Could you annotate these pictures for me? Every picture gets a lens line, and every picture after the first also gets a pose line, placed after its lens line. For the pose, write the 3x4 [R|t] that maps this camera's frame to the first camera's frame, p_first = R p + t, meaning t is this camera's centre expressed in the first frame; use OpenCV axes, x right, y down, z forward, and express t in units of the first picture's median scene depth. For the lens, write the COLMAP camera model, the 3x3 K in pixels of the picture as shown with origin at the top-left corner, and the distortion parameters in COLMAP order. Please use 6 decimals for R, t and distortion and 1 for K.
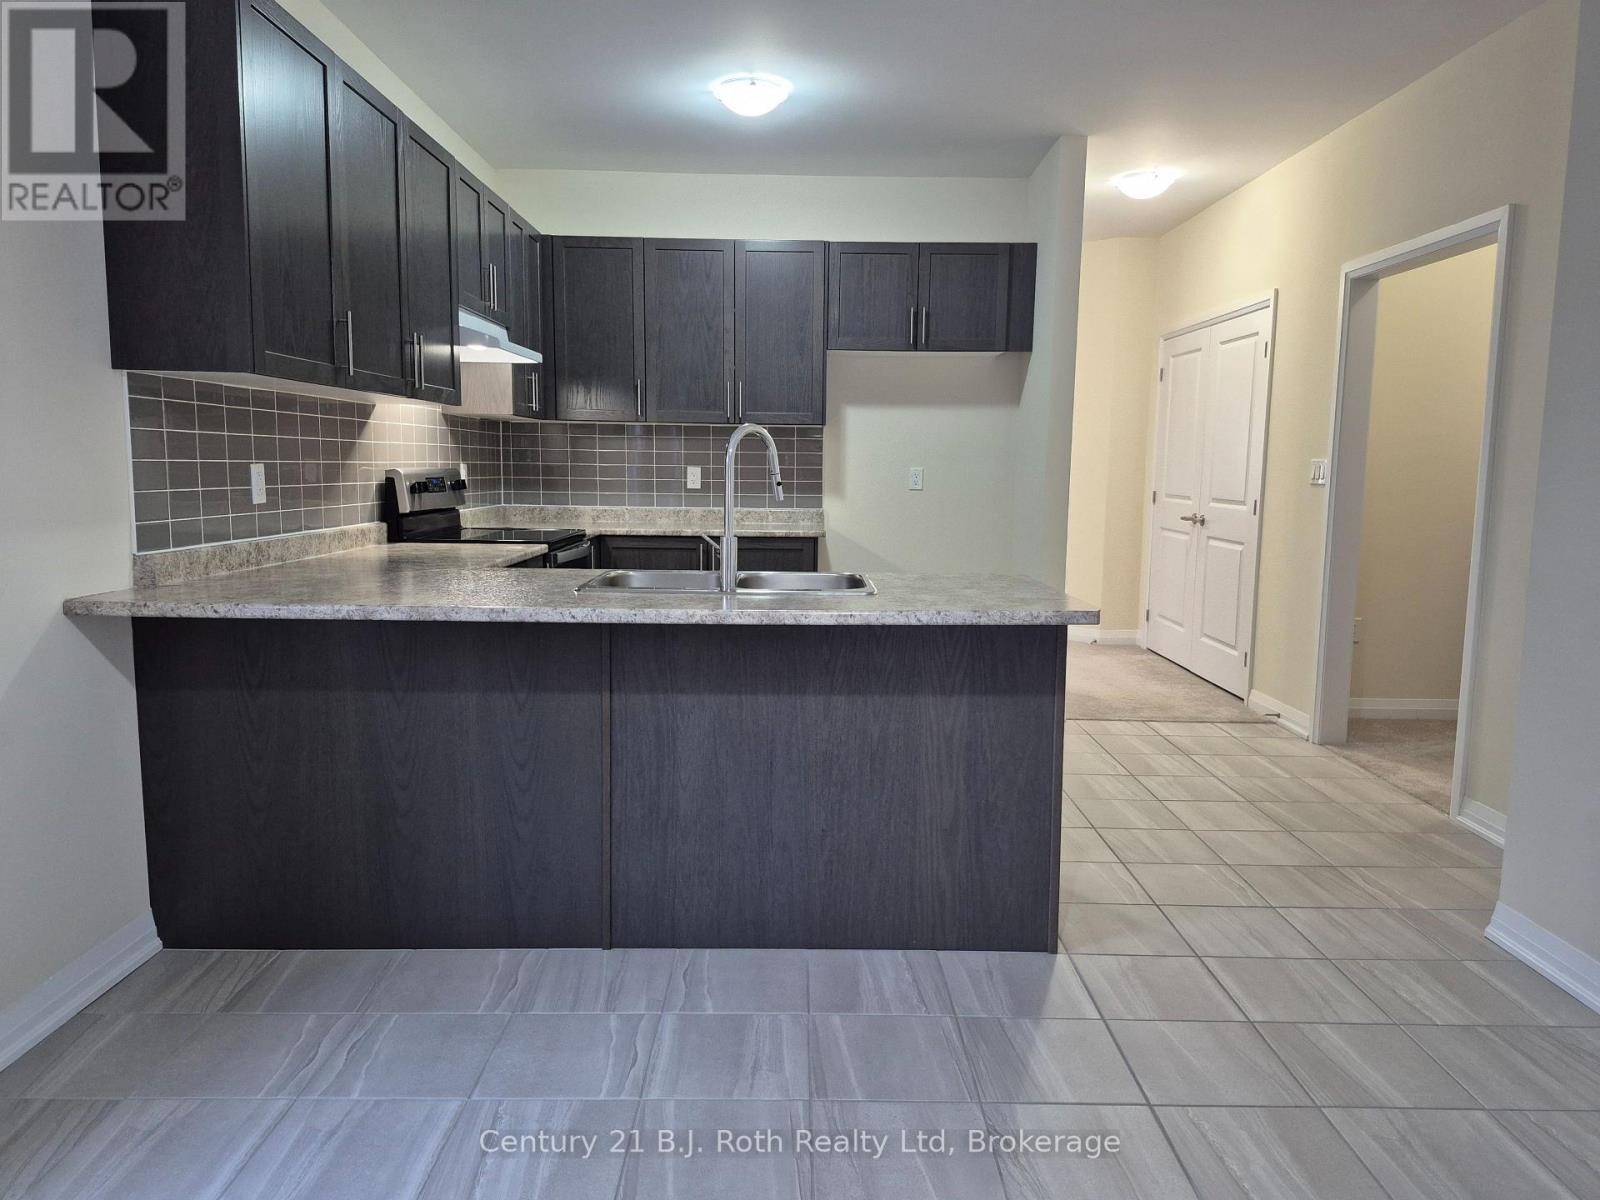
lens RADIAL K [[1104.6, 0, 810.4], [0, 1104.6, 595.1], [0, 0, 1]] dist [0.068548, -0.075759]
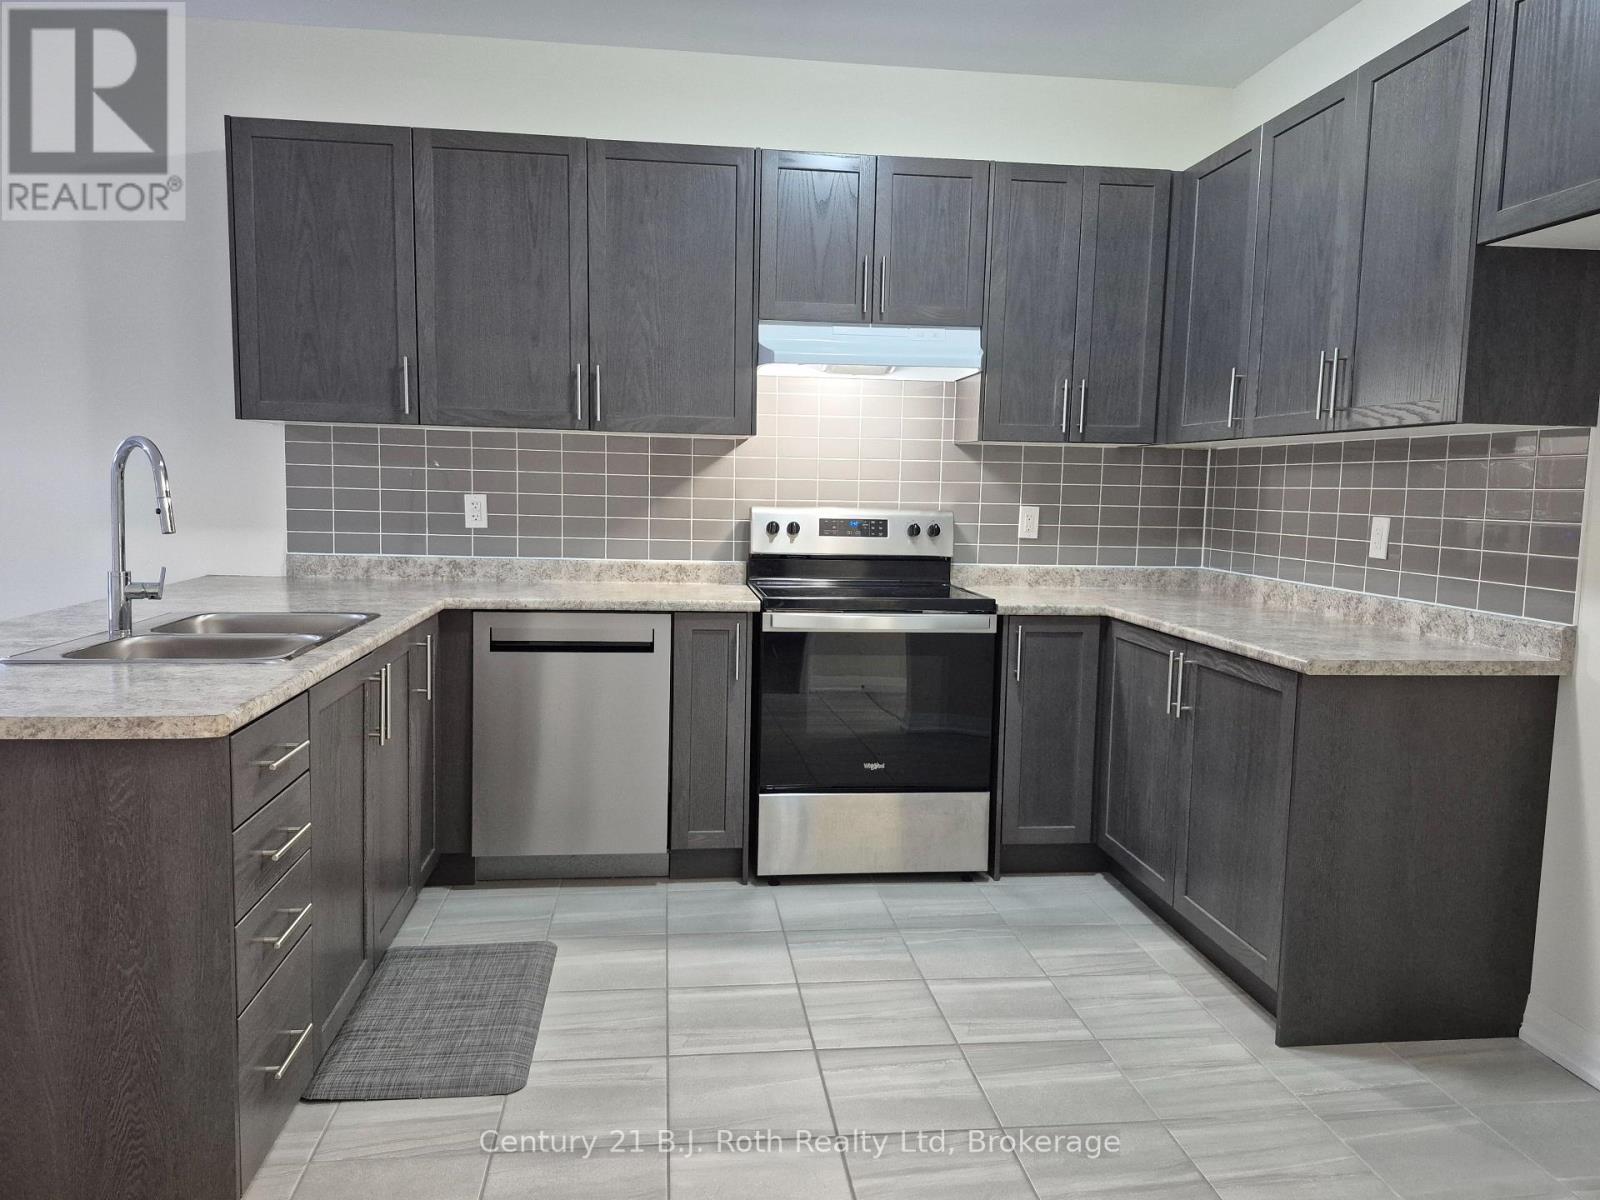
lens RADIAL K [[1104.6, 0, 796.4], [0, 1104.6, 606.5], [0, 0, 1]] dist [0.068548, -0.075759]
pose [[0.097506, 0.097371, -0.990460, 0.561920], [-0.138183, 0.986888, 0.083416, -0.112878], [0.985595, 0.128732, 0.109682, 0.946217]]
